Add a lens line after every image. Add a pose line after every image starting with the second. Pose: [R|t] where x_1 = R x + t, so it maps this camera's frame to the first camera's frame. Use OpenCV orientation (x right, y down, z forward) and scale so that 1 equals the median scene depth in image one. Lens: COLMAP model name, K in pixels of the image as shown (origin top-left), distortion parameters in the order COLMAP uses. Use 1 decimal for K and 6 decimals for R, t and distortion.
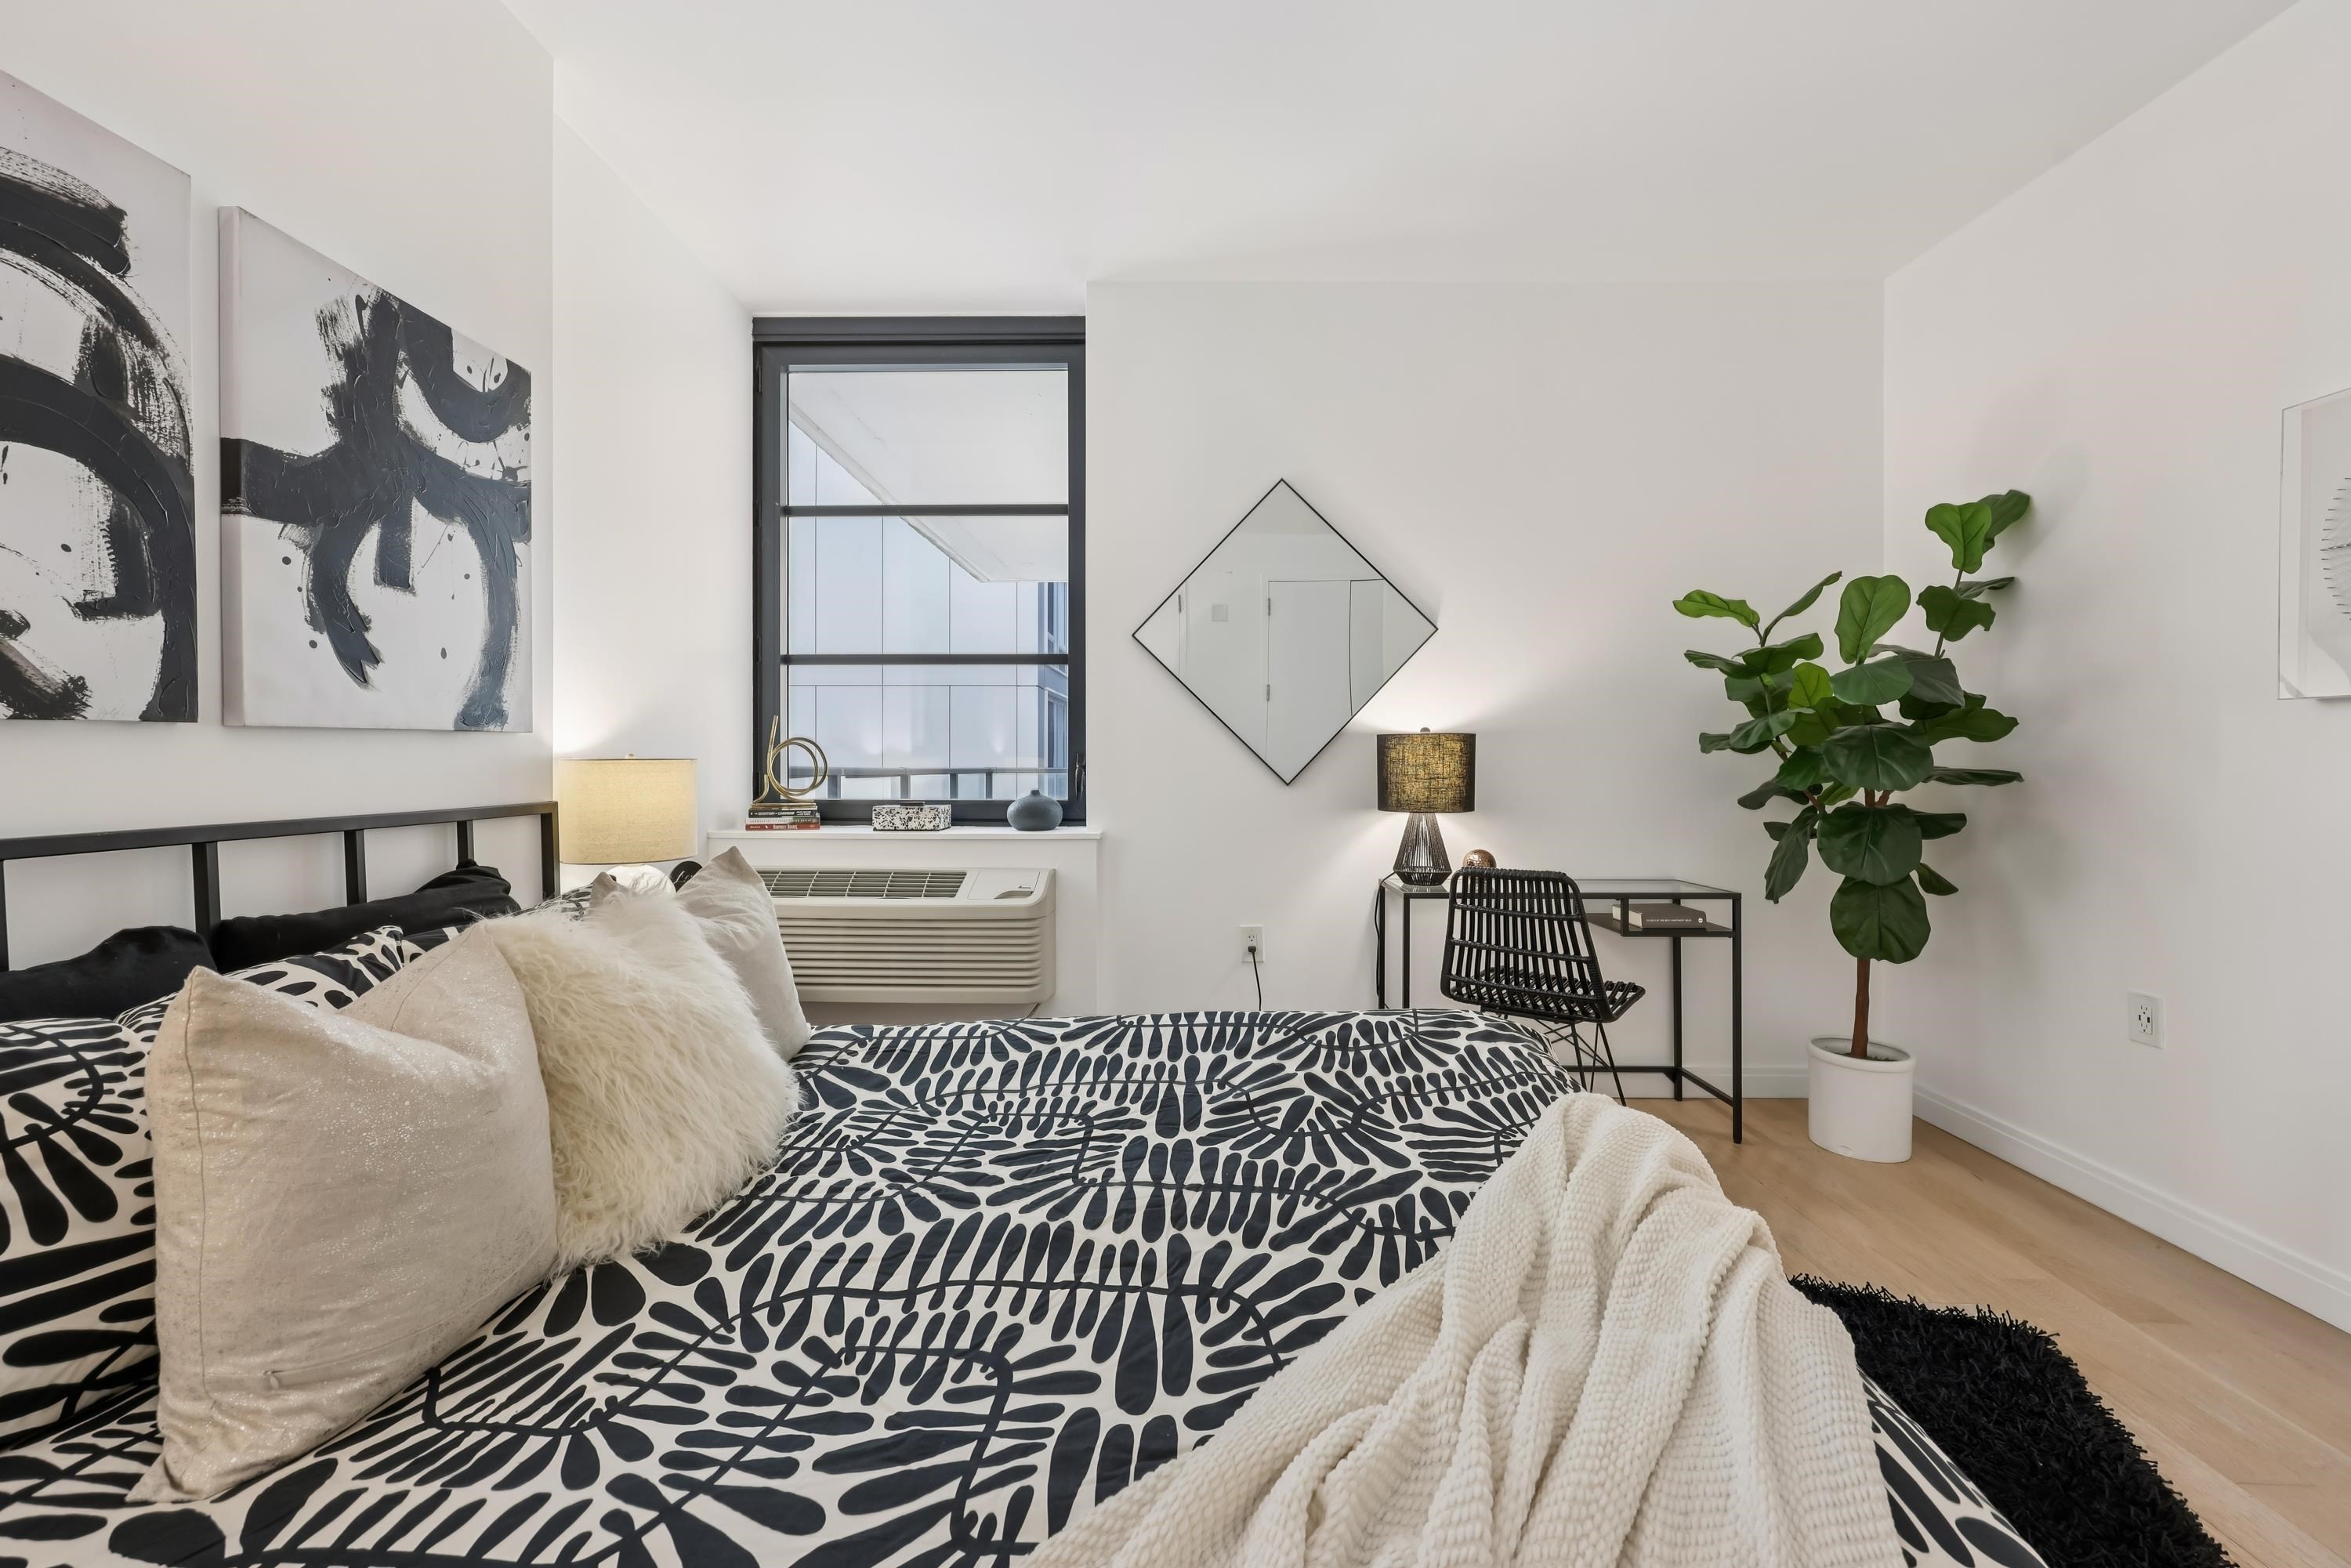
lens RADIAL K [[949.7, 0, 1191.1], [0, 949.7, 762.4], [0, 0, 1]] dist [0.000712, -0.000390]
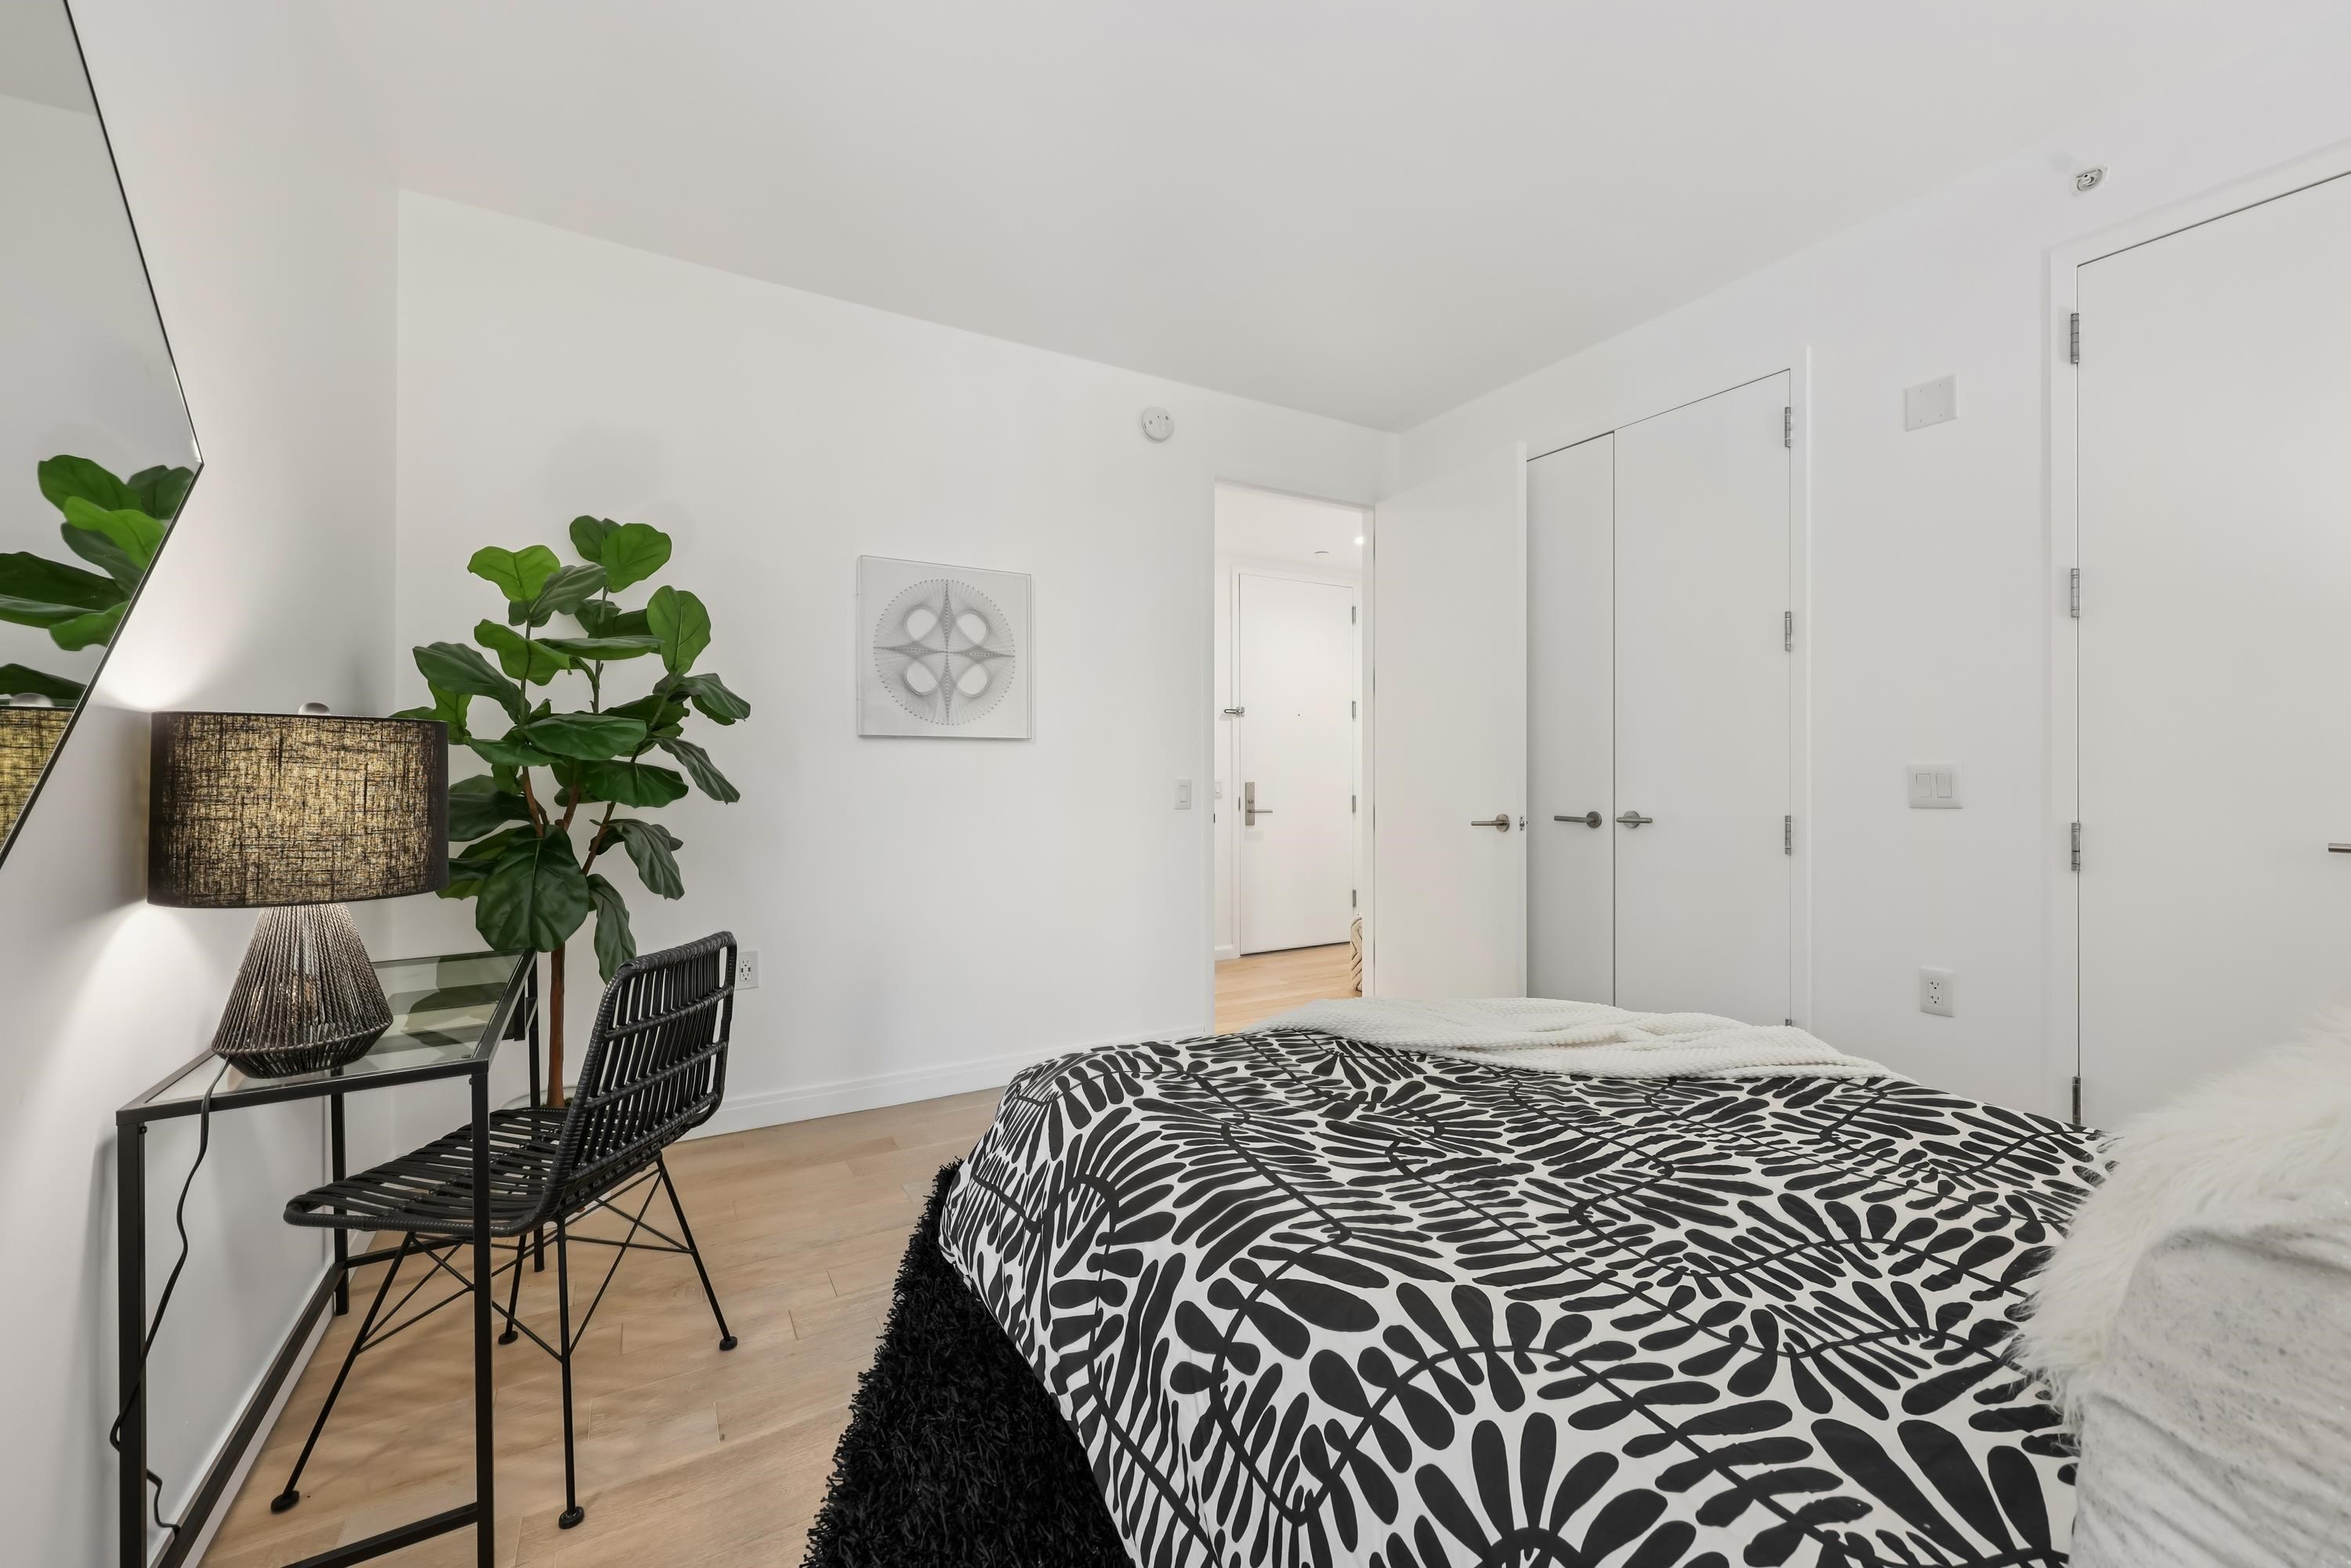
lens RADIAL K [[949.7, 0, 1174.2], [0, 949.7, 781.5], [0, 0, 1]] dist [0.000712, -0.000390]
pose [[-0.506644, -0.008216, 0.862116, -0.583442], [0.005839, 0.999899, 0.012960, -0.007182], [-0.862136, 0.011600, -0.506545, 1.565218]]
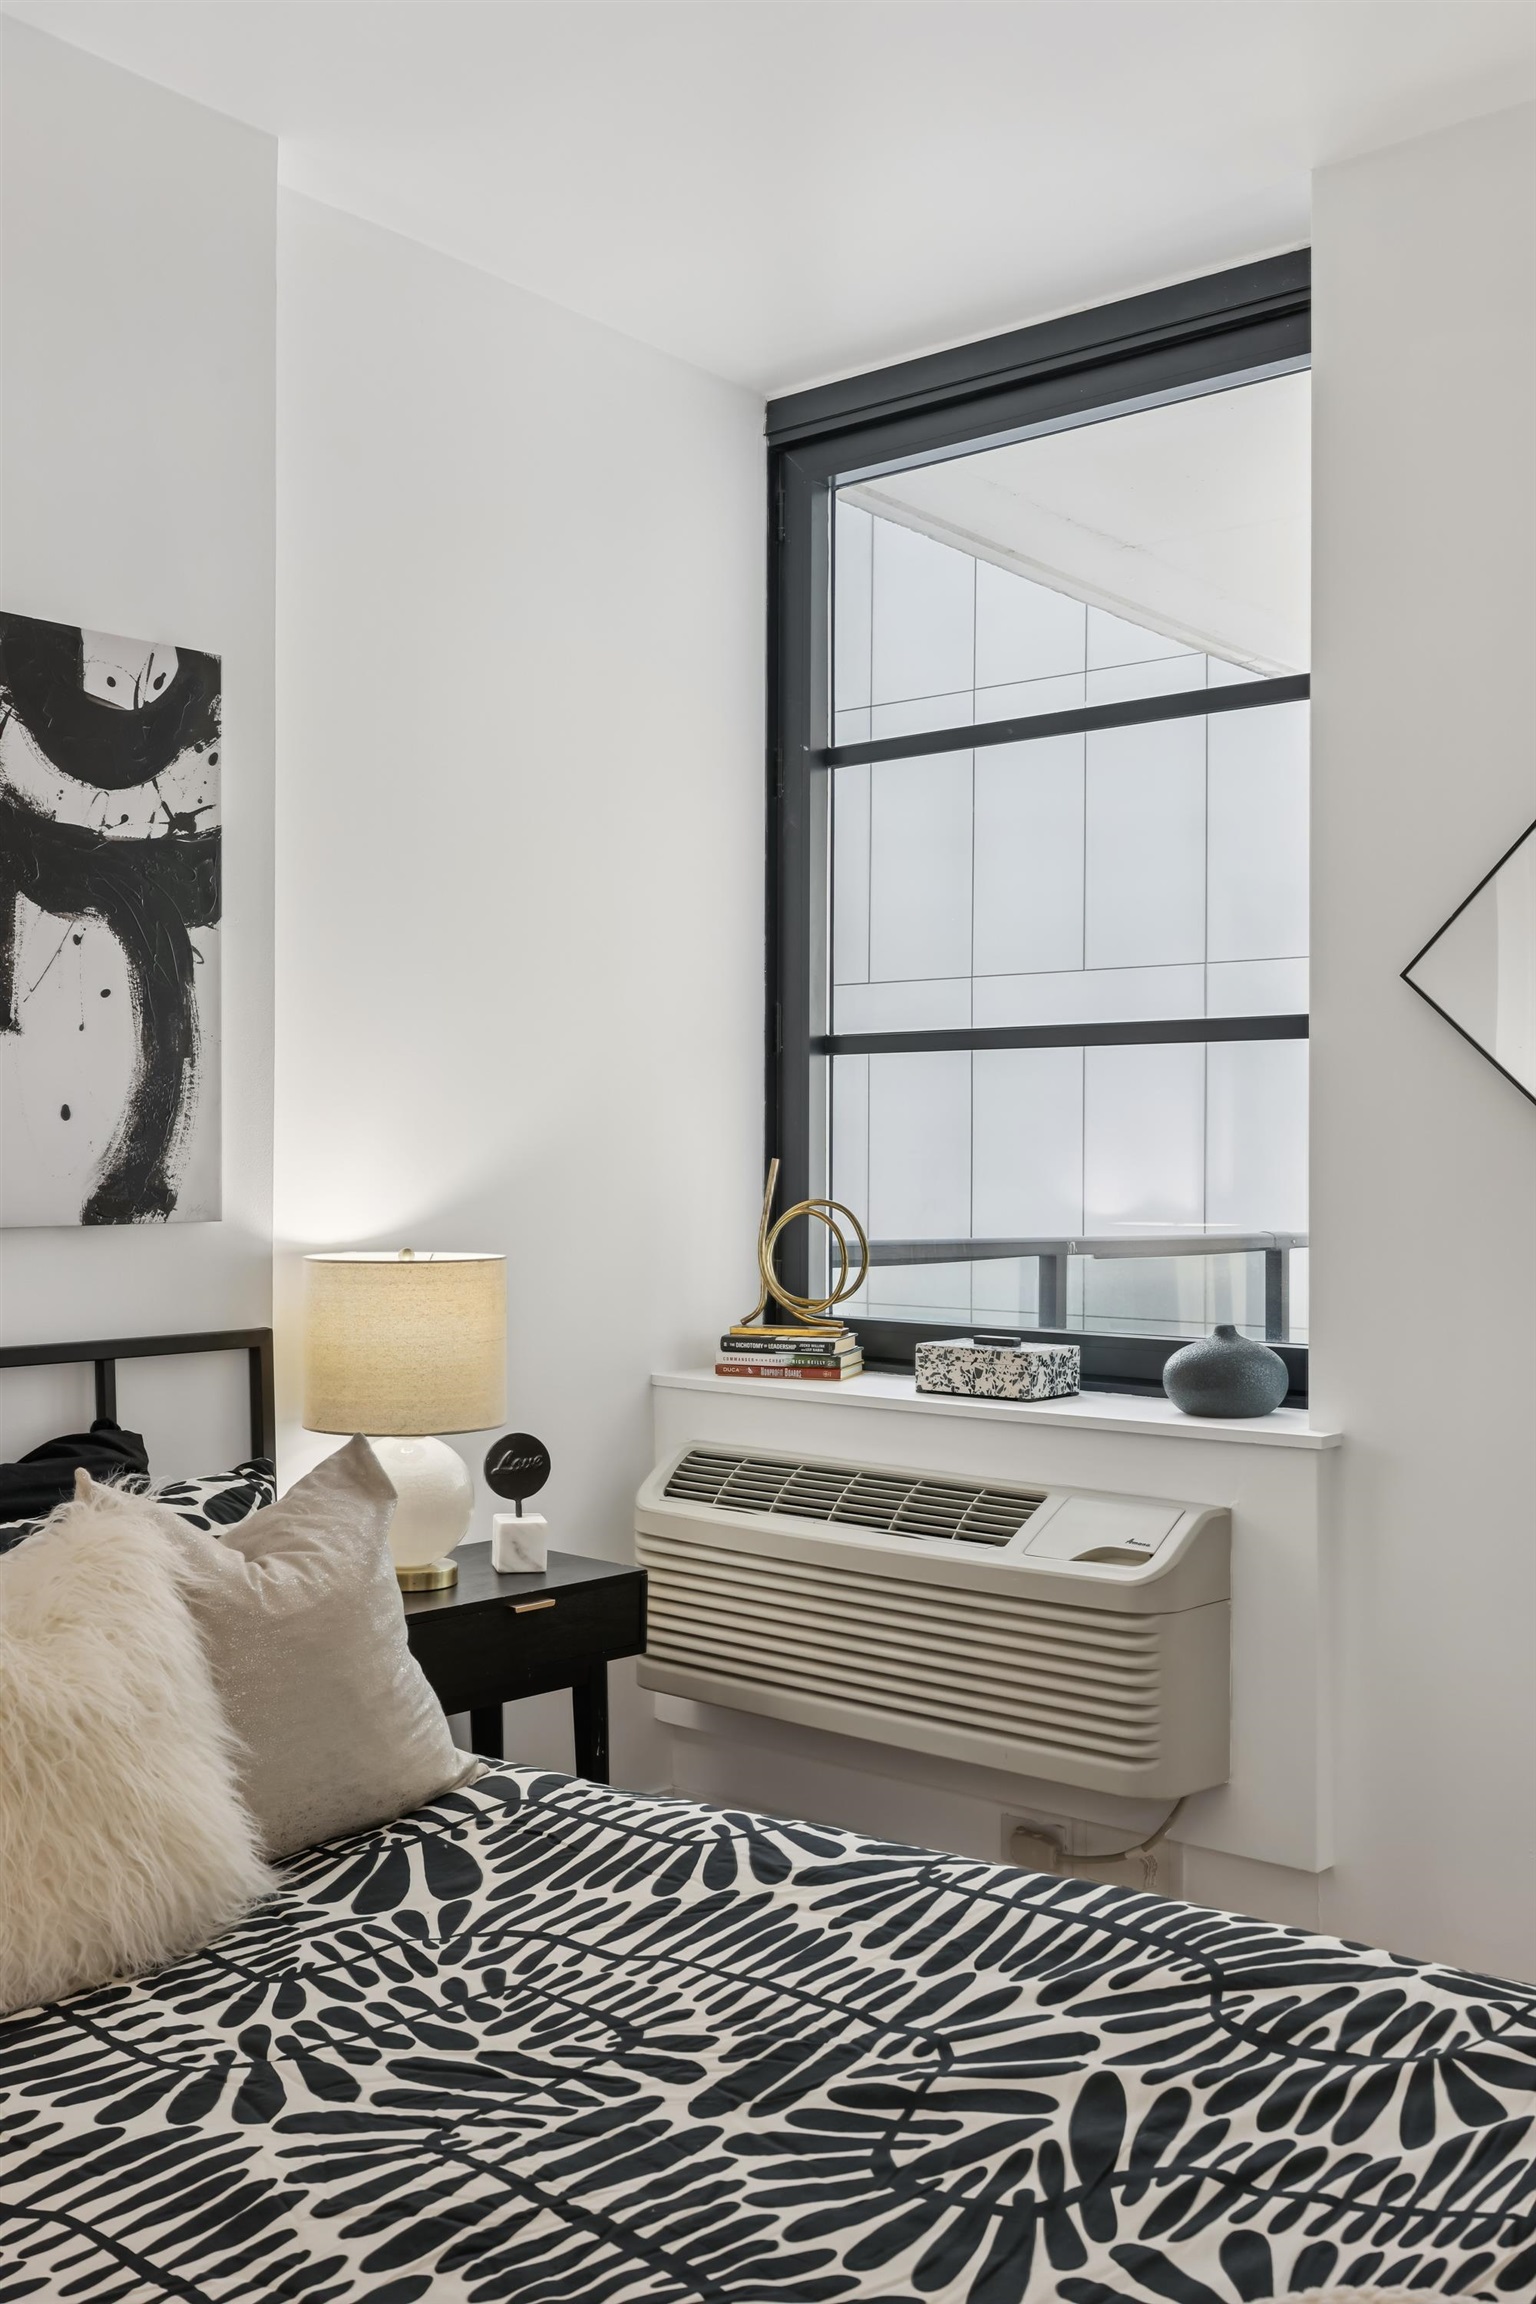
lens RADIAL K [[2183.3, 0, 749.0], [0, 2183.3, 1161.7], [0, 0, 1]] dist [-0.007162, 0.000000]
pose [[0.768291, 0.001548, -0.640099, 0.627561], [-0.005399, 0.999977, -0.004062, -0.082431], [0.640078, 0.006577, 0.768282, 0.127931]]
